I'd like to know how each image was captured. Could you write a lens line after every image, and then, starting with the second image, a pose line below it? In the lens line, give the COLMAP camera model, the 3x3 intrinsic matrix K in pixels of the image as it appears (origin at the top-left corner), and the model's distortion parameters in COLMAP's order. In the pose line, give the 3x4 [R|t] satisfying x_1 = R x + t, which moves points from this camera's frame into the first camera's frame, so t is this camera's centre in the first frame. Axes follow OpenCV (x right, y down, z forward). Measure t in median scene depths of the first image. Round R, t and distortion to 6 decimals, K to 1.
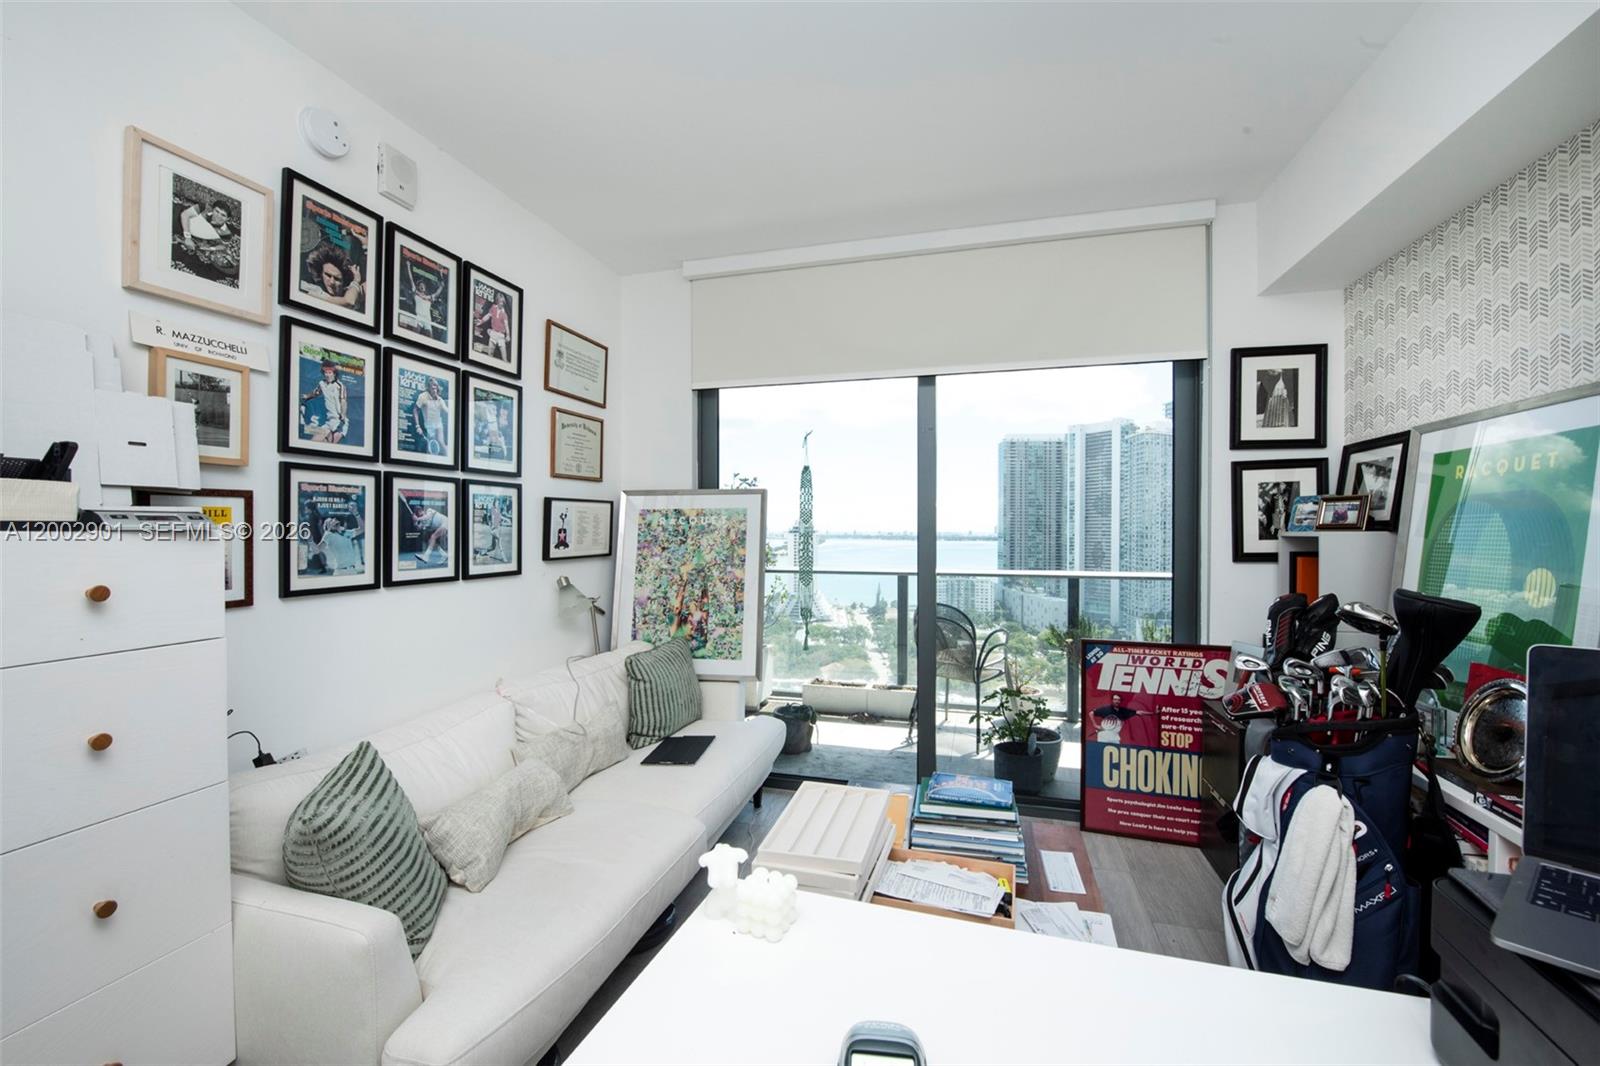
lens RADIAL K [[639.3, 0, 800.7], [0, 639.3, 535.3], [0, 0, 1]] dist [-0.015438, -0.001188]
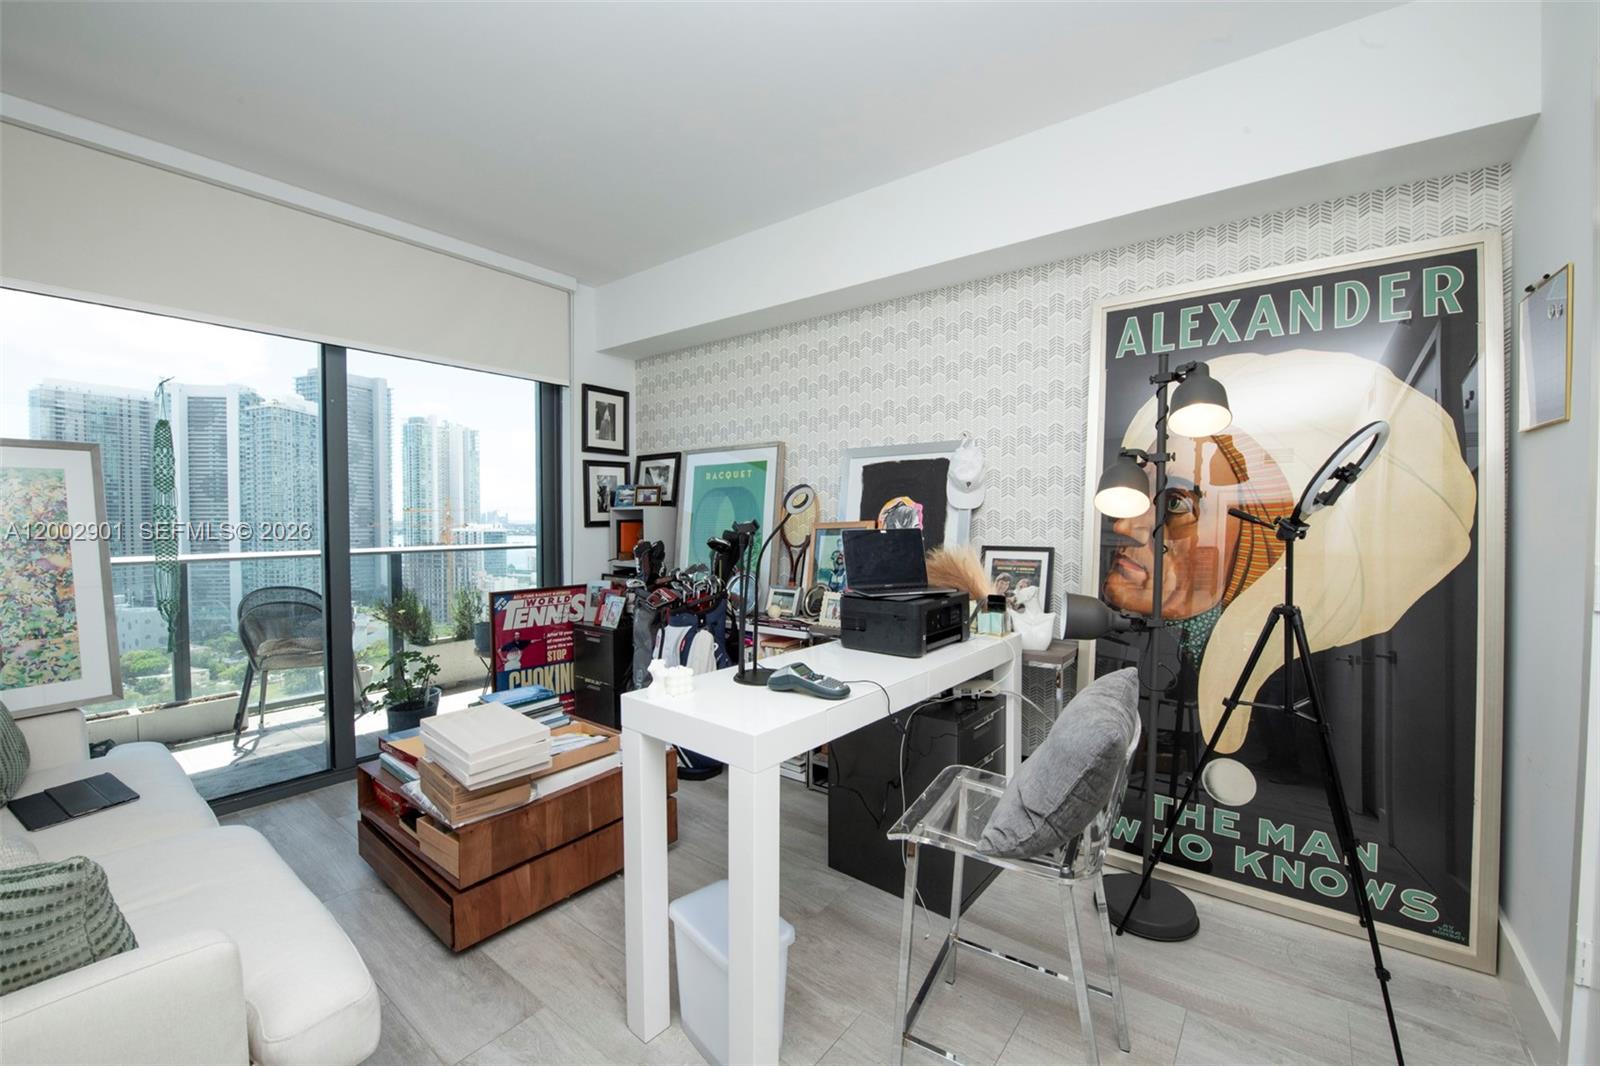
lens RADIAL K [[641.9, 0, 800.0], [0, 641.9, 533.0], [0, 0, 1]] dist [-0.018112, -0.000117]
pose [[0.371671, -0.025010, 0.928027, -0.520488], [0.009500, 0.999687, 0.023137, 0.024955], [-0.928316, 0.000217, 0.371793, -0.025958]]
